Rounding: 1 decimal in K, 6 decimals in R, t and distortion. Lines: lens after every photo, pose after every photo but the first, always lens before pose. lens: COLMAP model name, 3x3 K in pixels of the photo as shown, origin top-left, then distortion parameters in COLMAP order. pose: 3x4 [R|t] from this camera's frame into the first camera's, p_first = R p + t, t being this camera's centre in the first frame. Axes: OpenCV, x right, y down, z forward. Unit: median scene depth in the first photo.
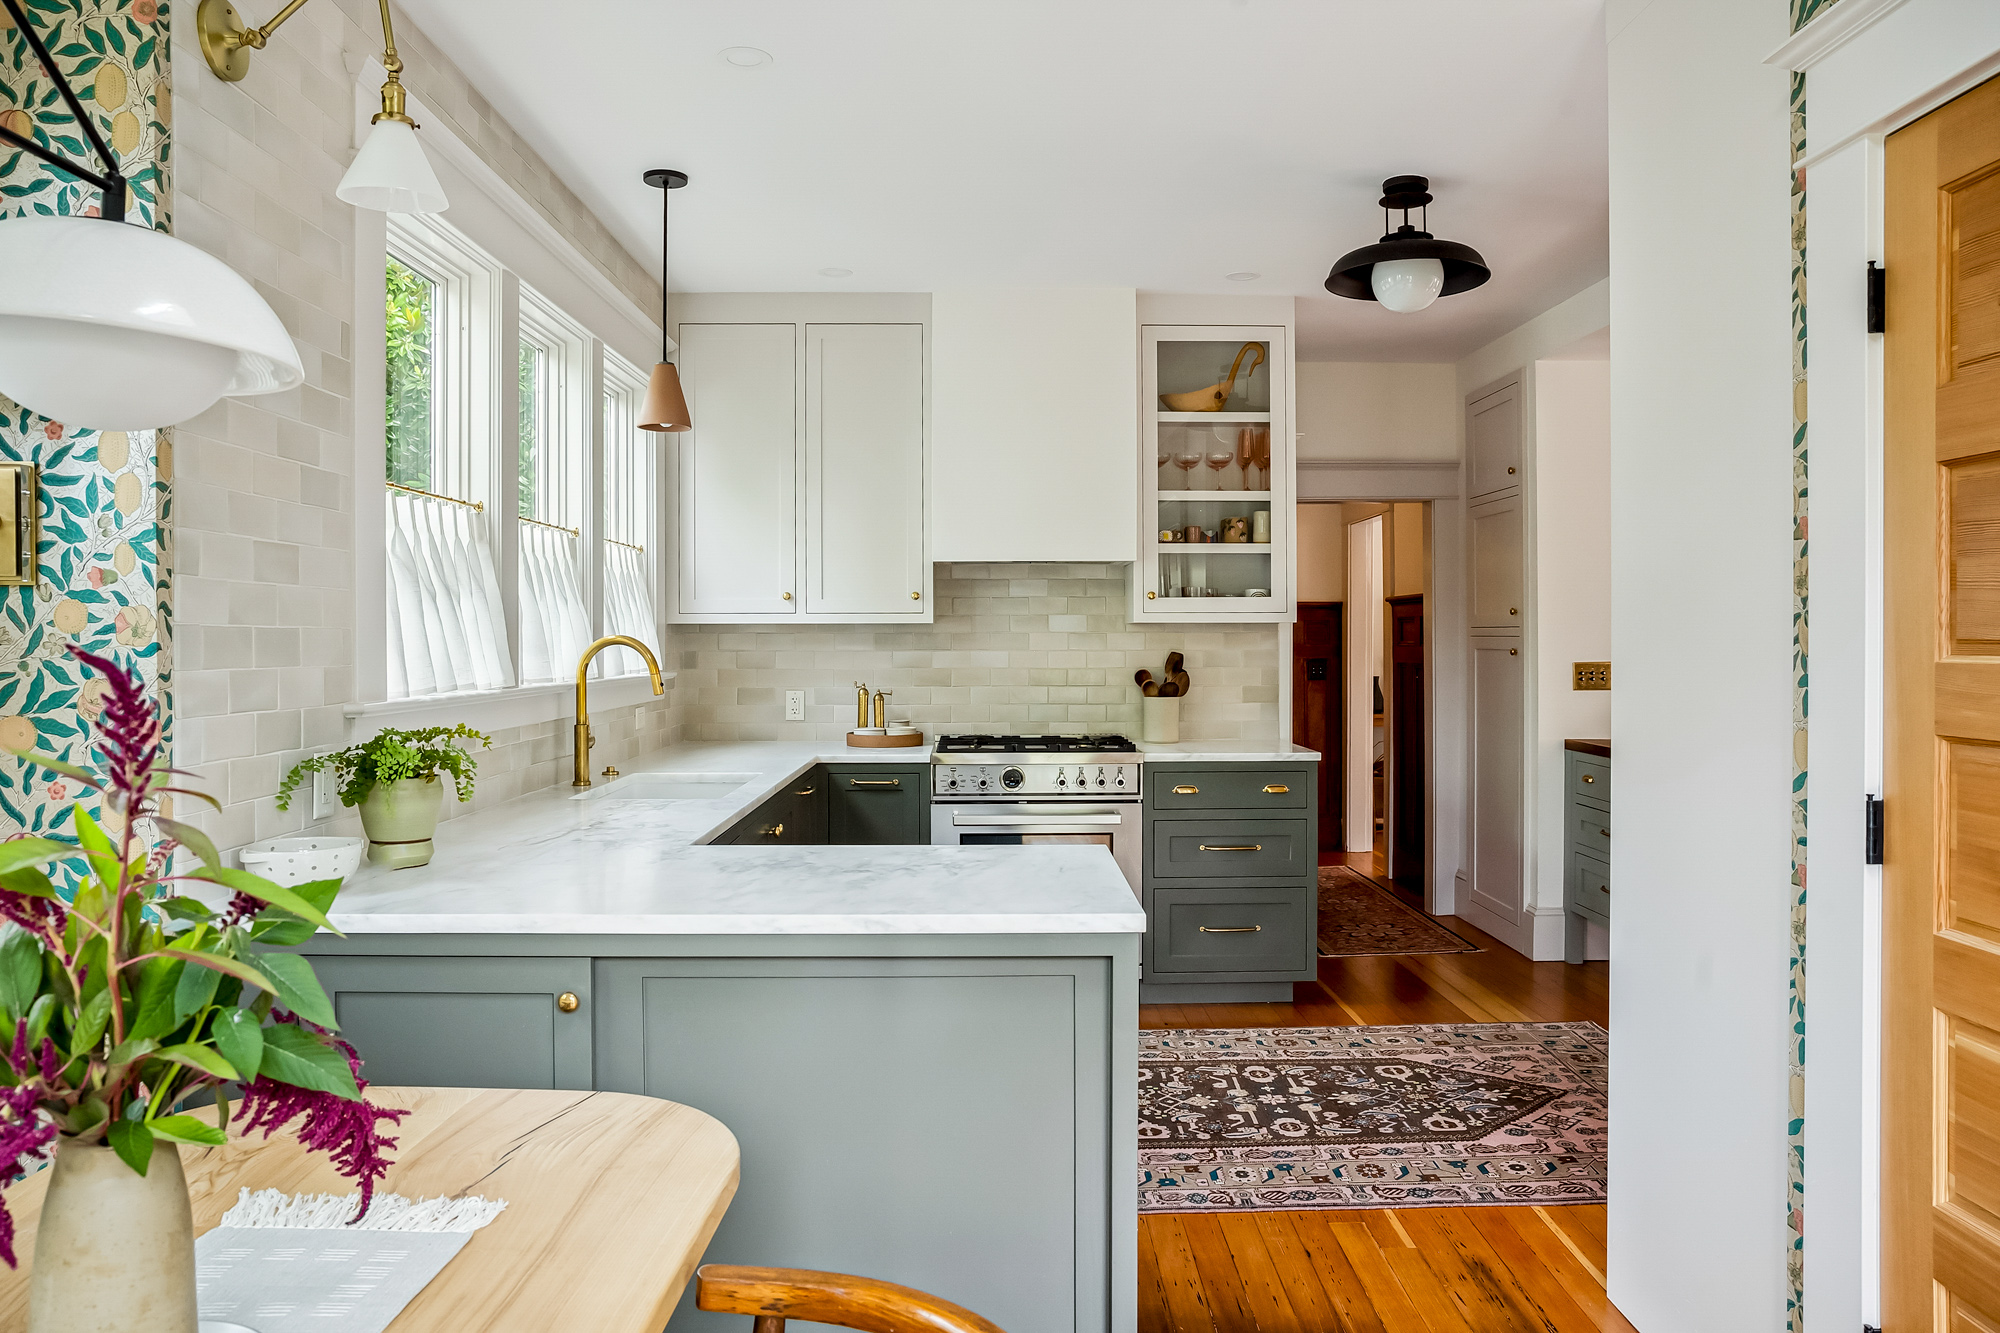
lens RADIAL K [[1375.4, 0, 1007.6], [0, 1375.4, 643.9], [0, 0, 1]] dist [-0.074317, 0.066792]
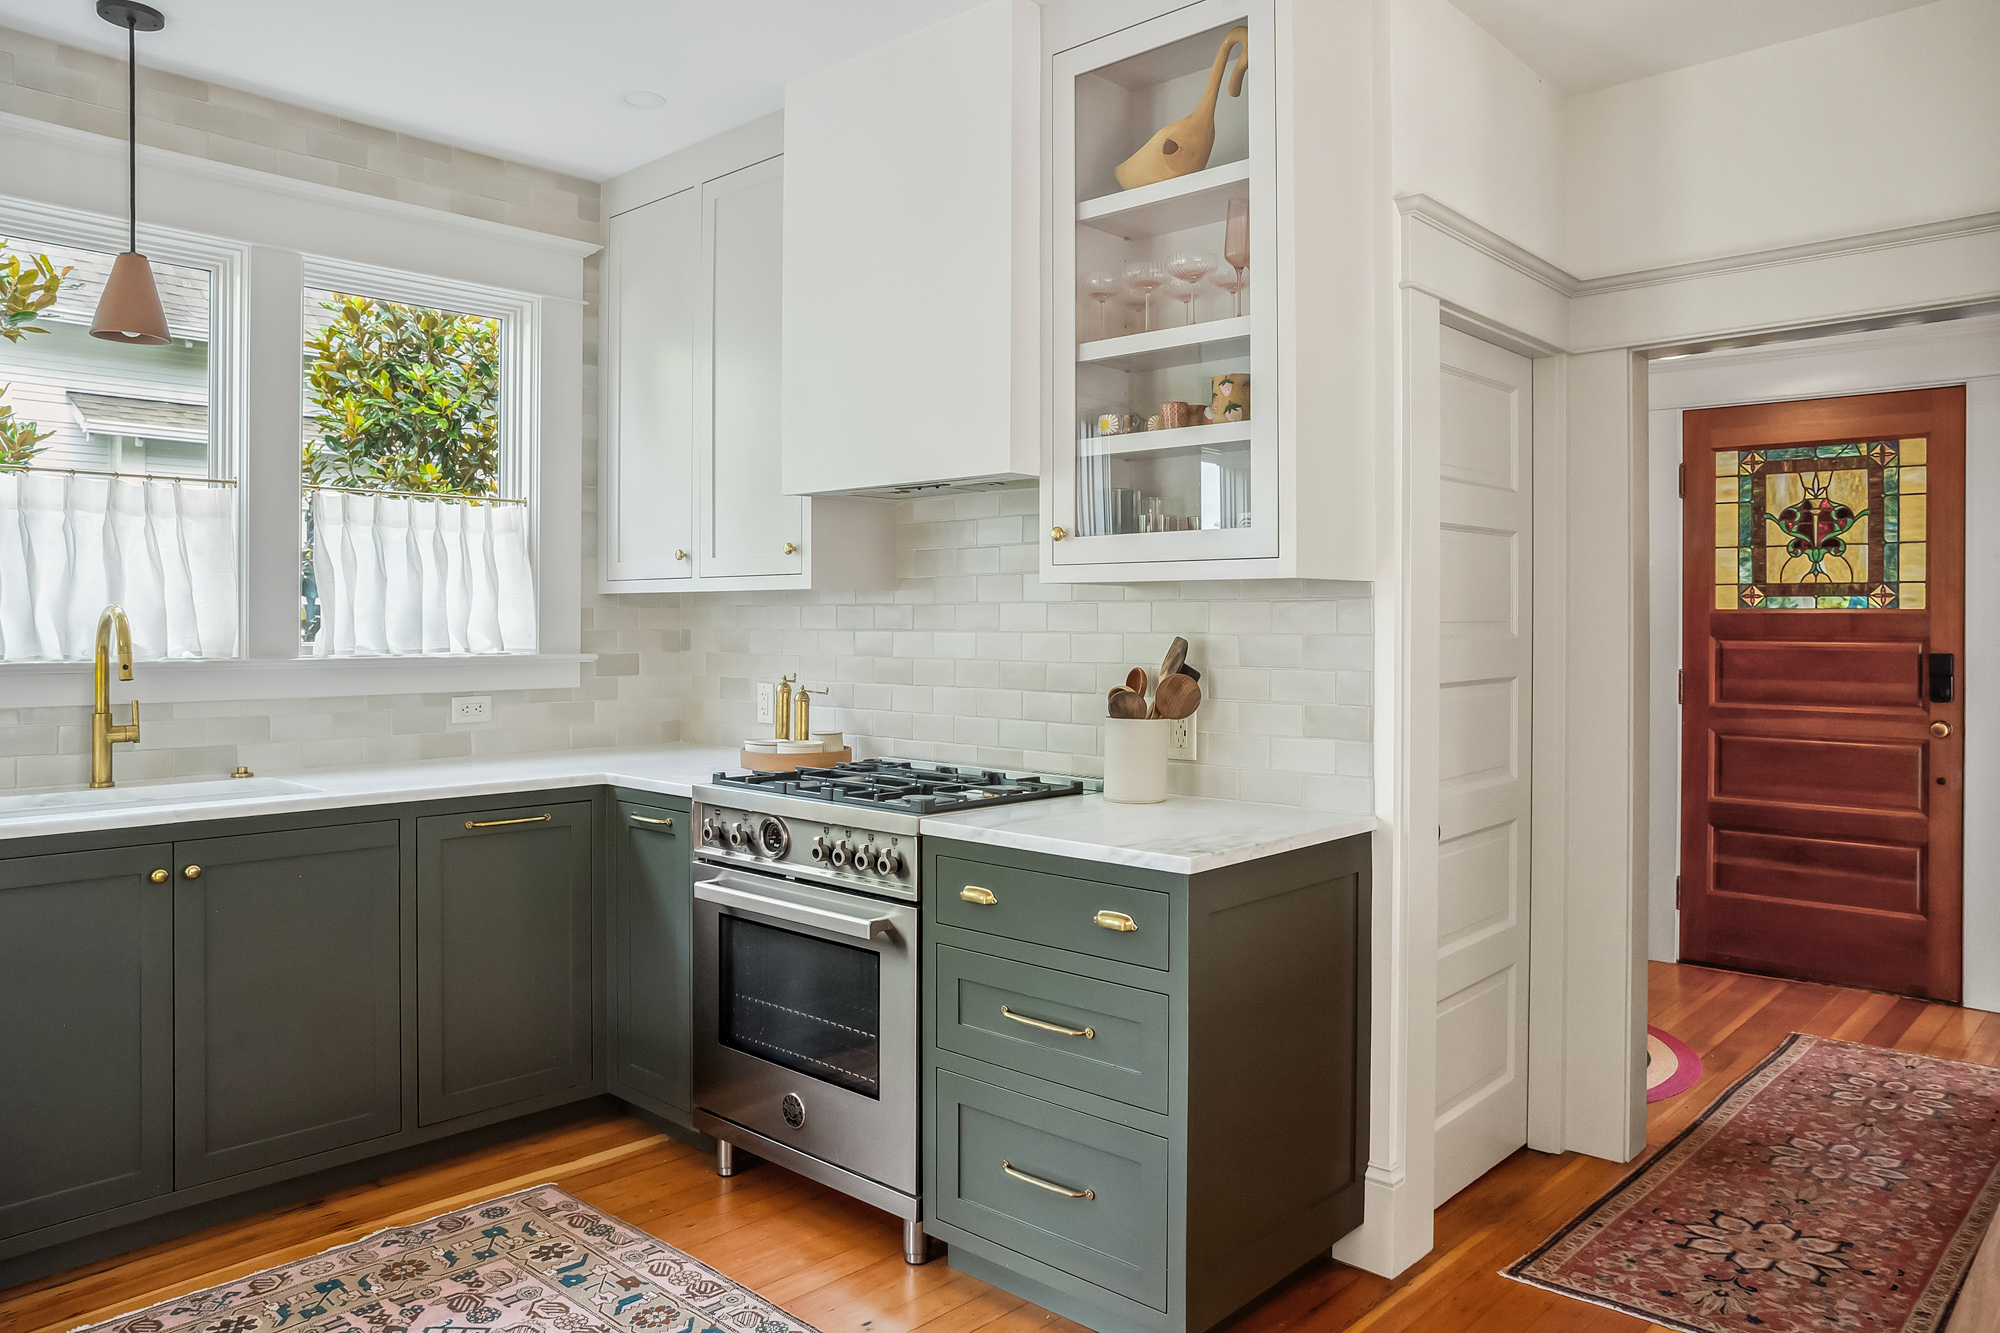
lens RADIAL K [[1370.7, 0, 1001.7], [0, 1370.7, 619.4], [0, 0, 1]] dist [-0.078094, 0.070162]
pose [[0.720228, 0.002638, -0.693732, 0.567541], [-0.006621, 0.999973, -0.003071, 0.001228], [0.693706, 0.006805, 0.720226, 0.706911]]
